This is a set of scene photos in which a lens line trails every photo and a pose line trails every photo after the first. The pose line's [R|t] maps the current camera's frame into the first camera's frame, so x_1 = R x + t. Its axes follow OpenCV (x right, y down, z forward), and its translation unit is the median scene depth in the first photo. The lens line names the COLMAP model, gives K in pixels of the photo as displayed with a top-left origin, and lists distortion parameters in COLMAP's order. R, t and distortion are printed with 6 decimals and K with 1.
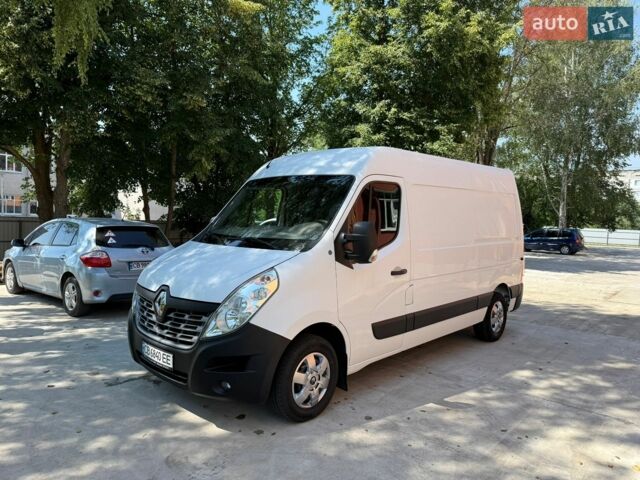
lens RADIAL K [[450.9, 0, 321.7], [0, 450.9, 239.0], [0, 0, 1]] dist [0.065609, -0.091694]
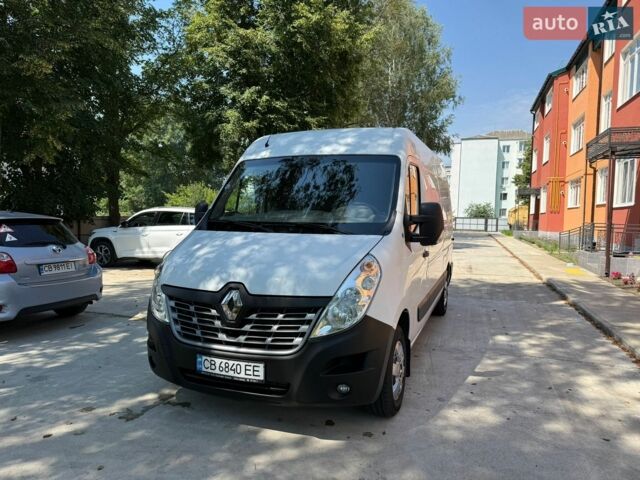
lens RADIAL K [[454.8, 0, 320.0], [0, 454.8, 240.0], [0, 0, 1]] dist [0.027430, -0.024177]
pose [[0.922254, -0.040381, 0.384471, -0.139842], [0.033819, 0.999144, 0.023816, 0.003298], [-0.385103, -0.008962, 0.922830, 0.050650]]
